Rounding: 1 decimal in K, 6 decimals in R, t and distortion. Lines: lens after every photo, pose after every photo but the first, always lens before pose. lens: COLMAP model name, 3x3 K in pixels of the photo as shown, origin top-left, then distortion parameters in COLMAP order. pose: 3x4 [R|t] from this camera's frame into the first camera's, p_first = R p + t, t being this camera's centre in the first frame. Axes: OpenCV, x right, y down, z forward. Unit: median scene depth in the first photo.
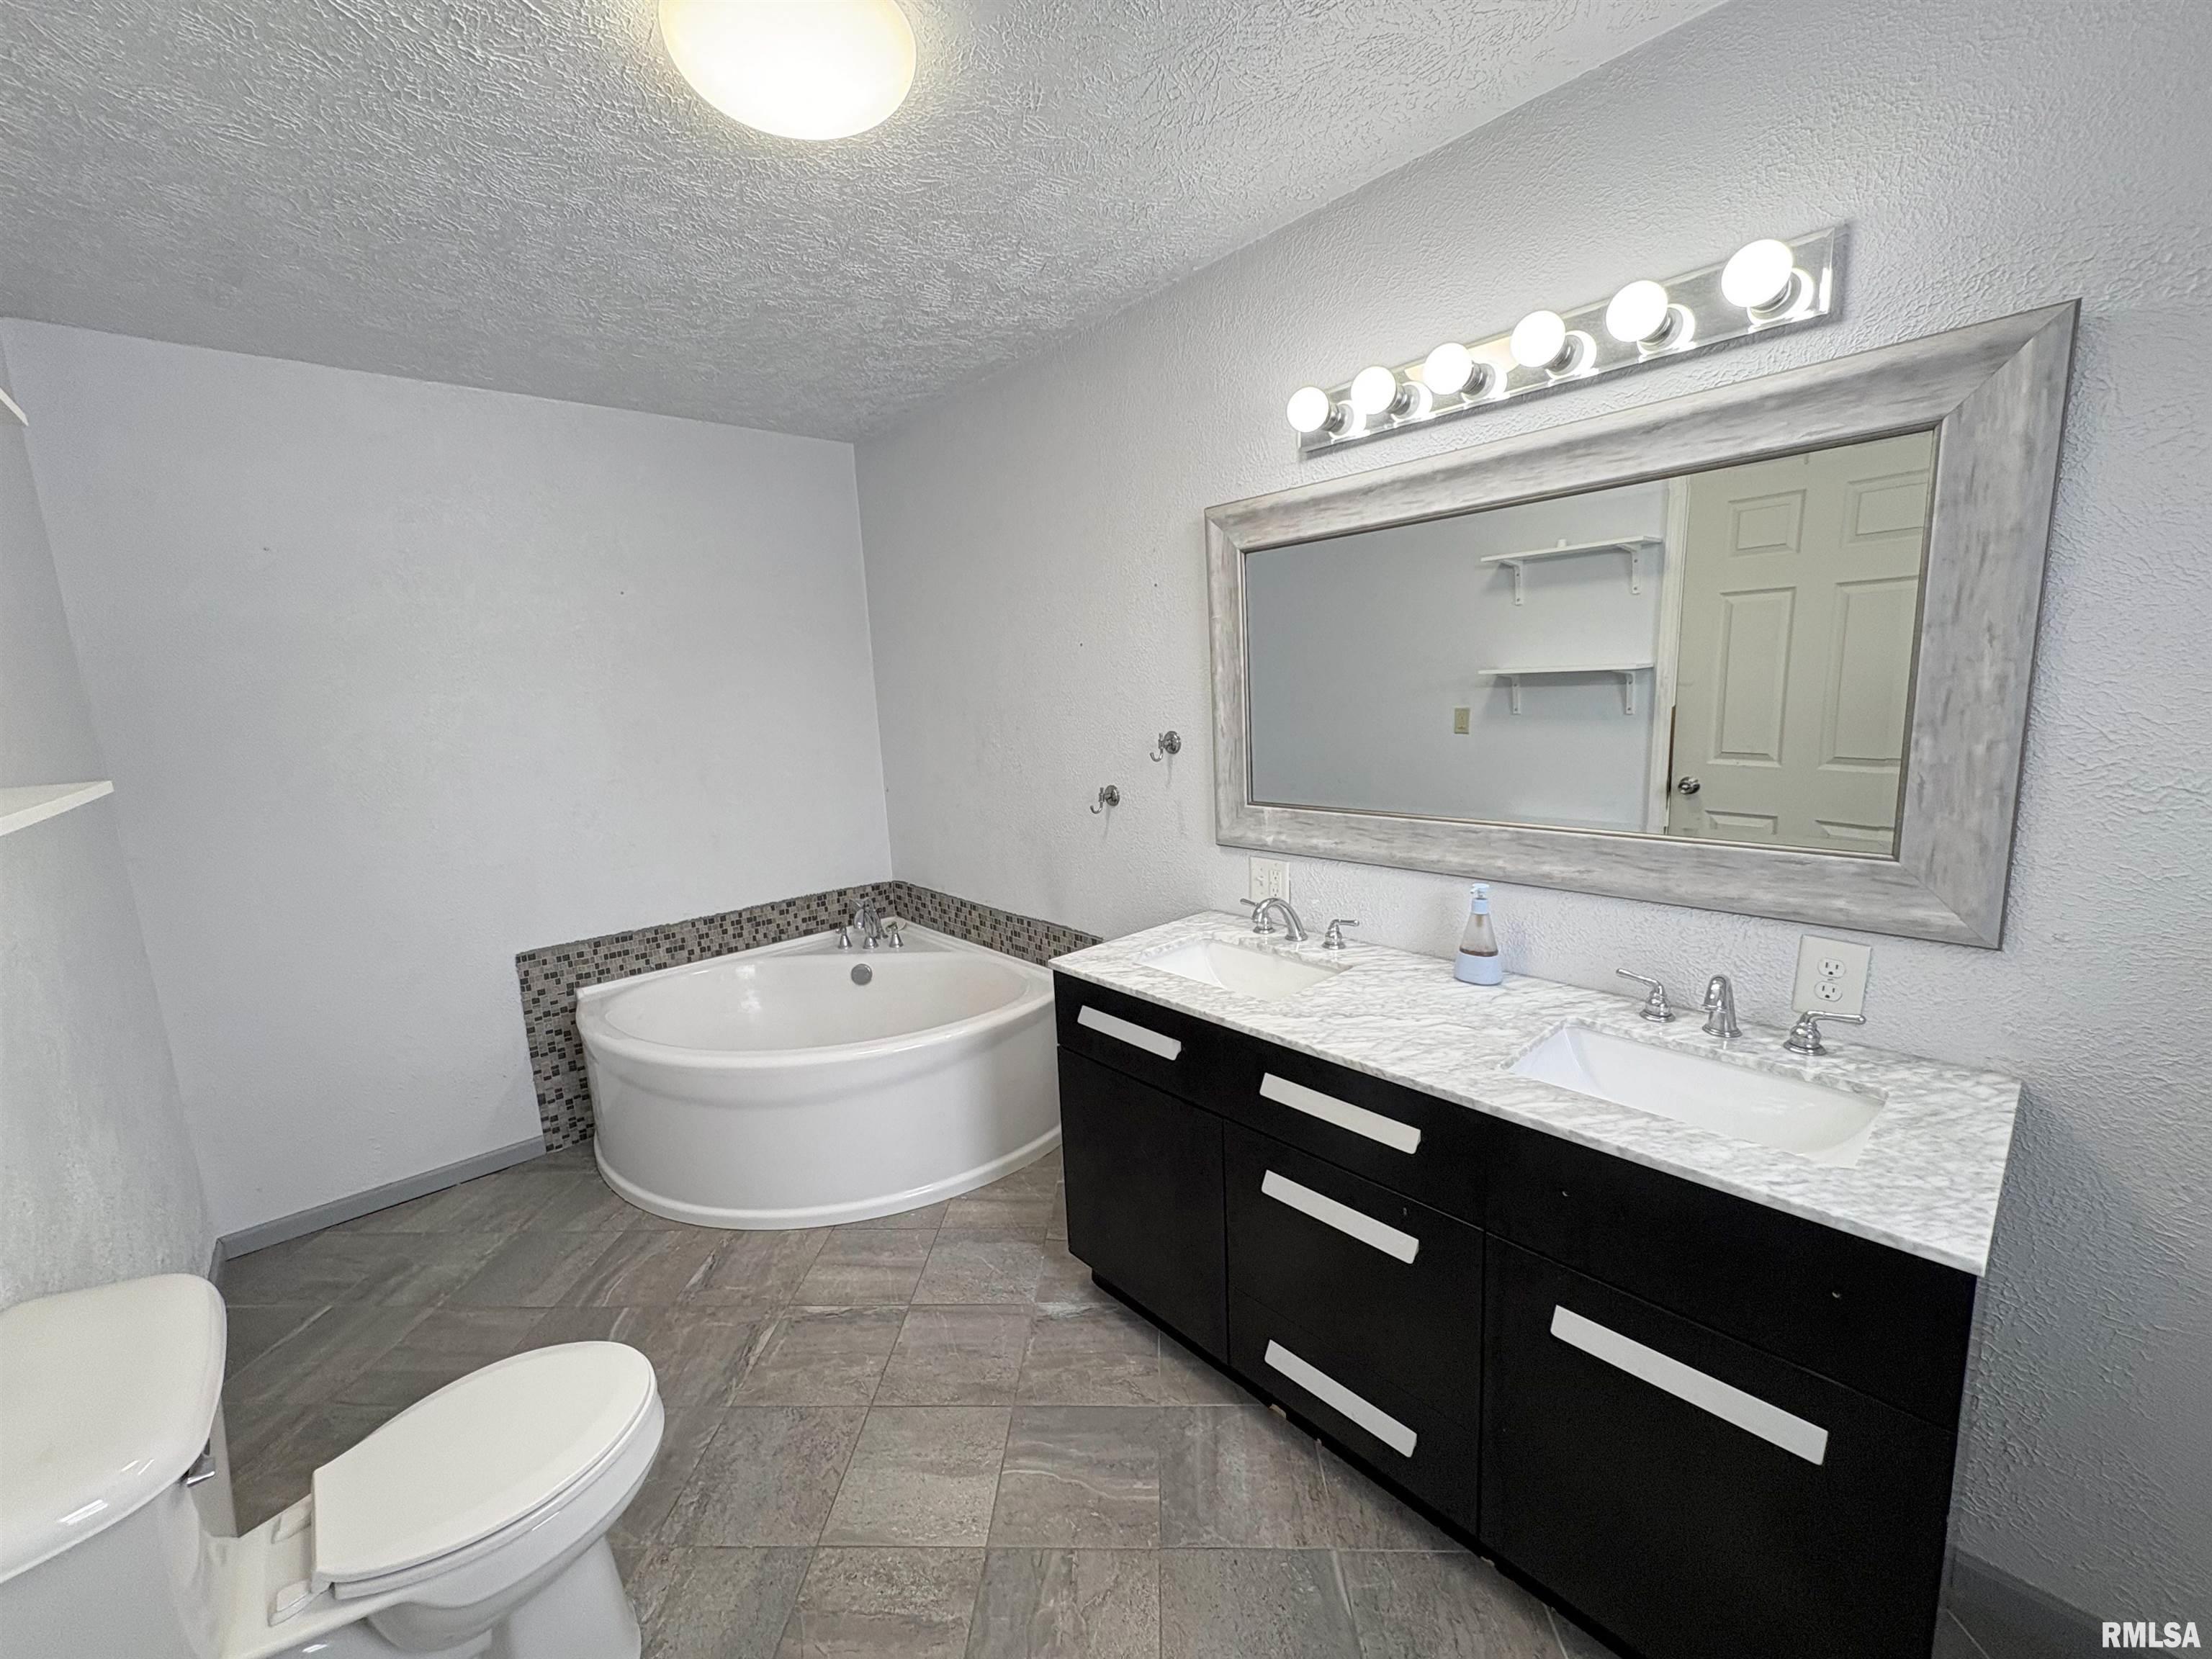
lens RADIAL K [[881.0, 0, 1106.0], [0, 881.0, 829.5], [0, 0, 1]] dist [0.000941, 0.000246]
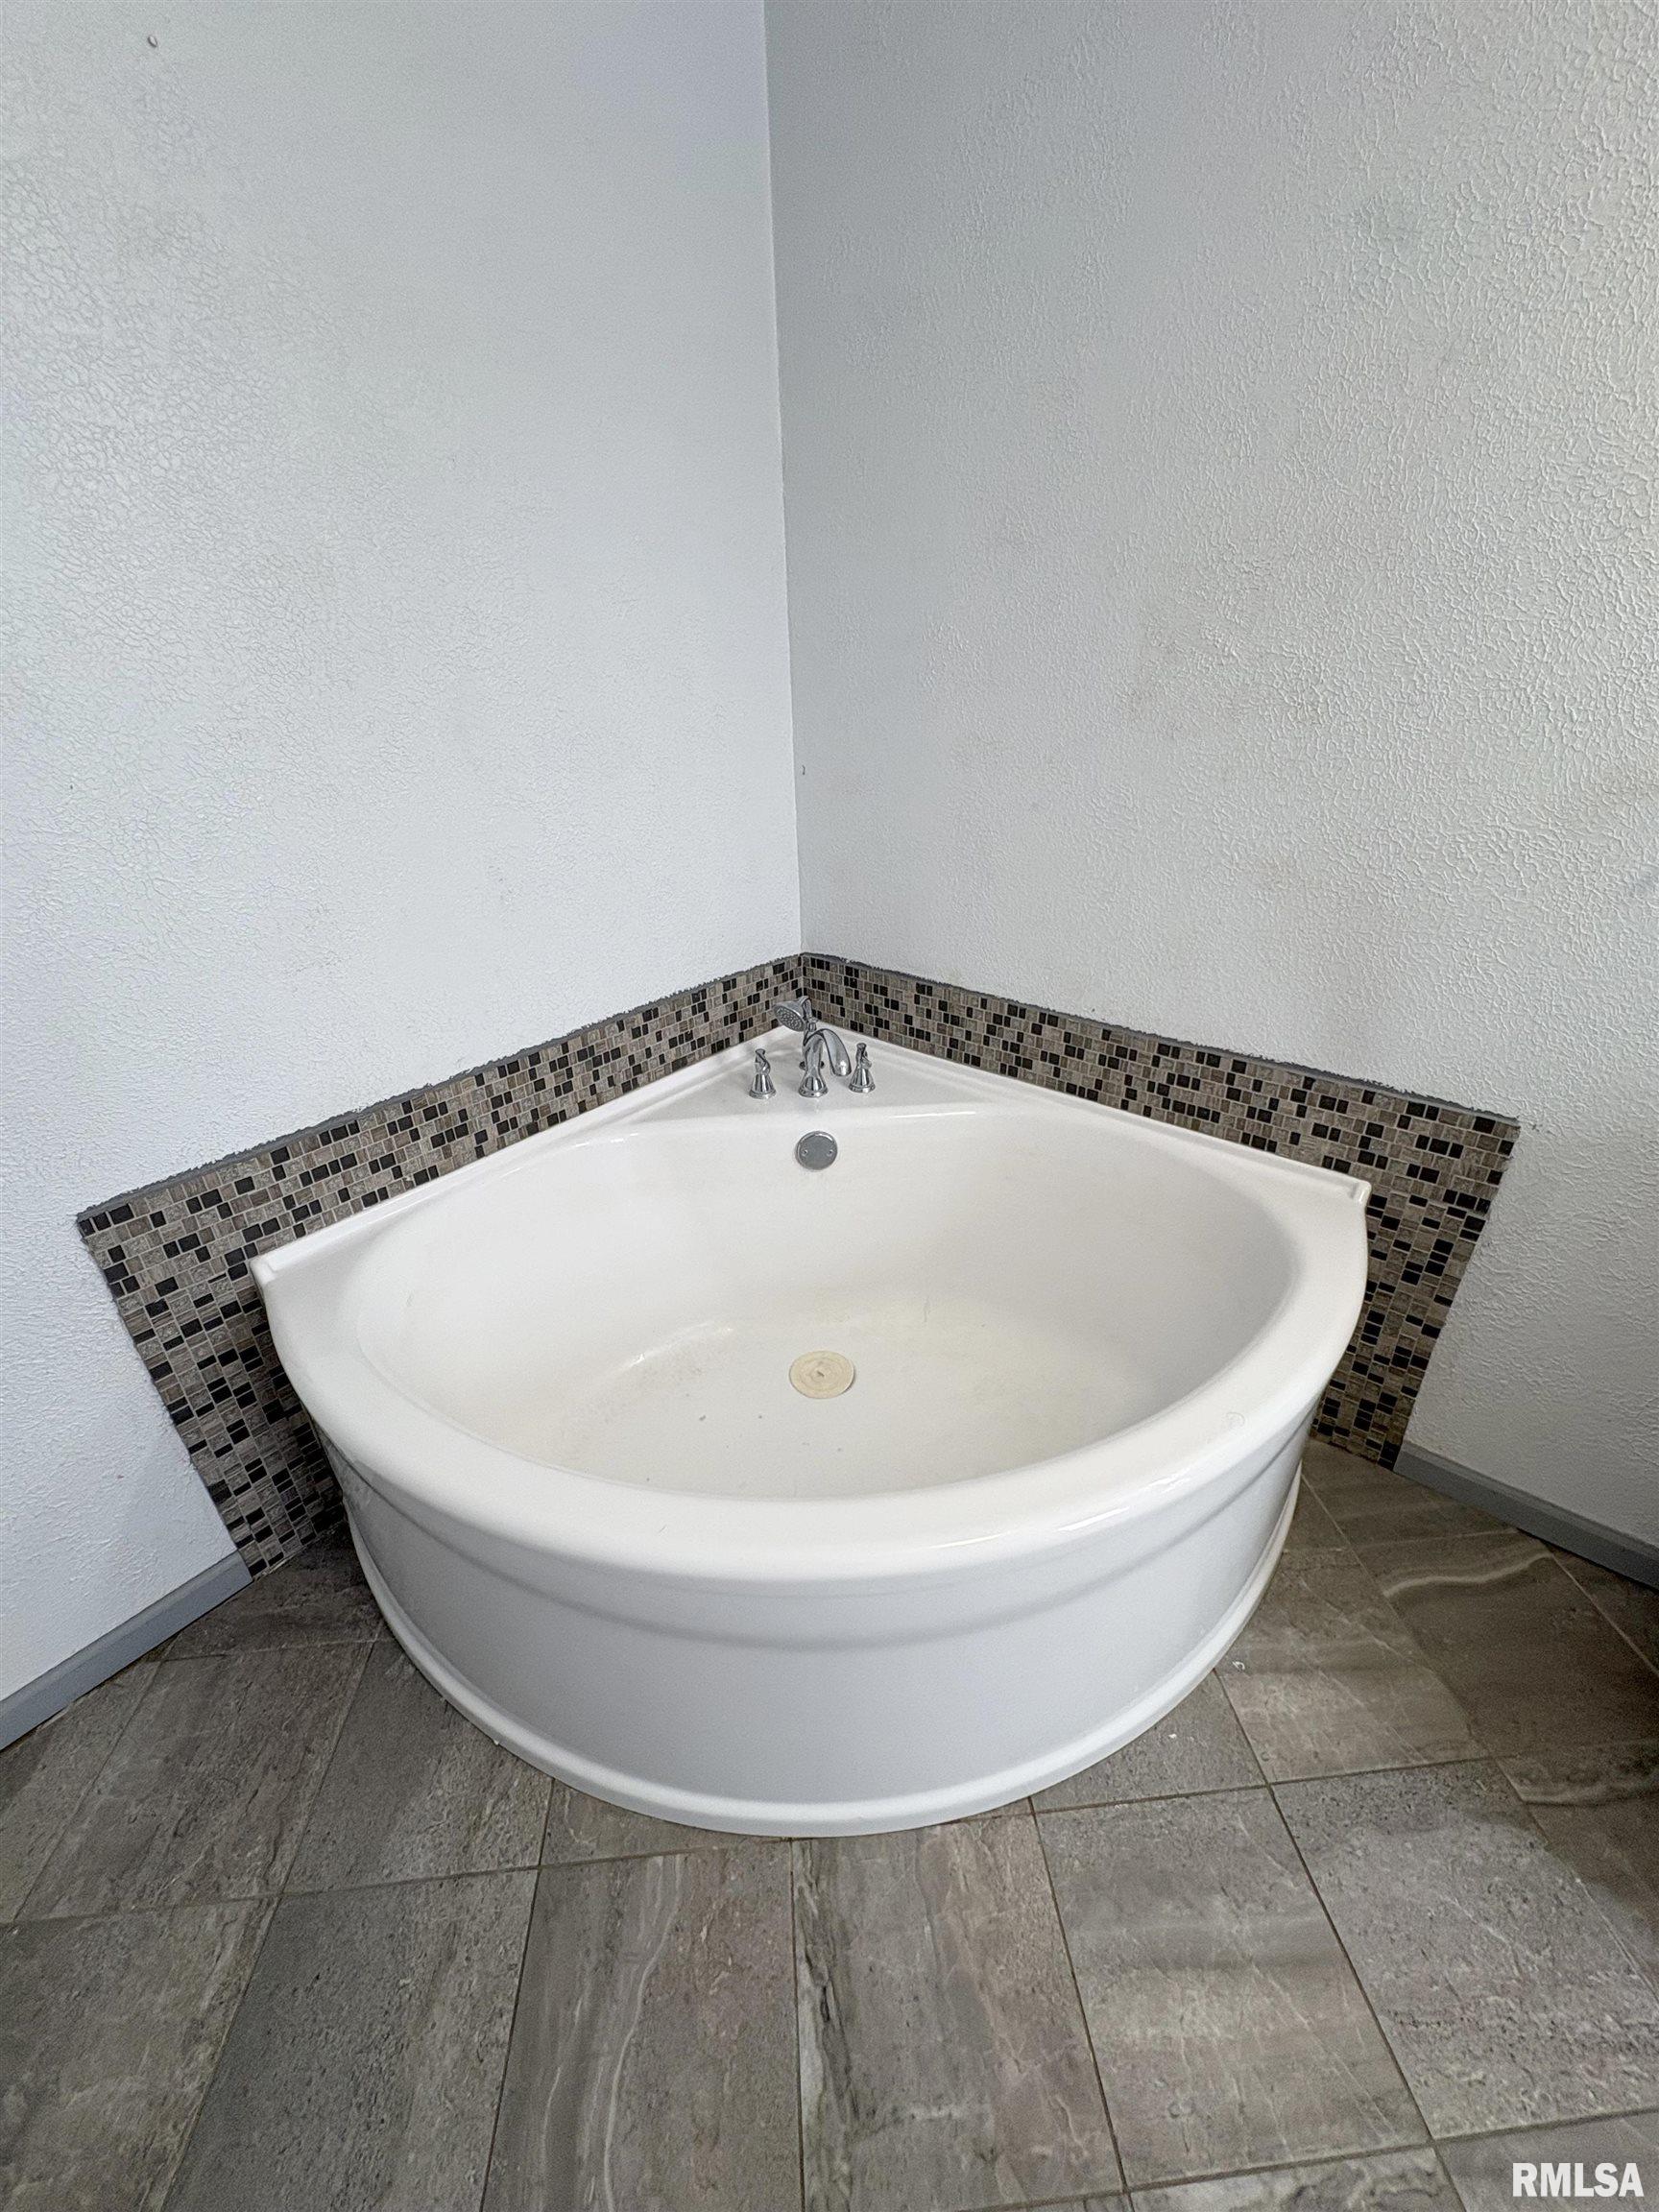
lens RADIAL K [[881.0, 0, 829.5], [0, 881.0, 1106.0], [0, 0, 1]] dist [0.000941, 0.000246]
pose [[0.990001, -0.044512, 0.133854, -0.356173], [0.002520, 0.954337, 0.298721, -0.015260], [-0.141039, -0.295397, 0.944907, 0.547354]]
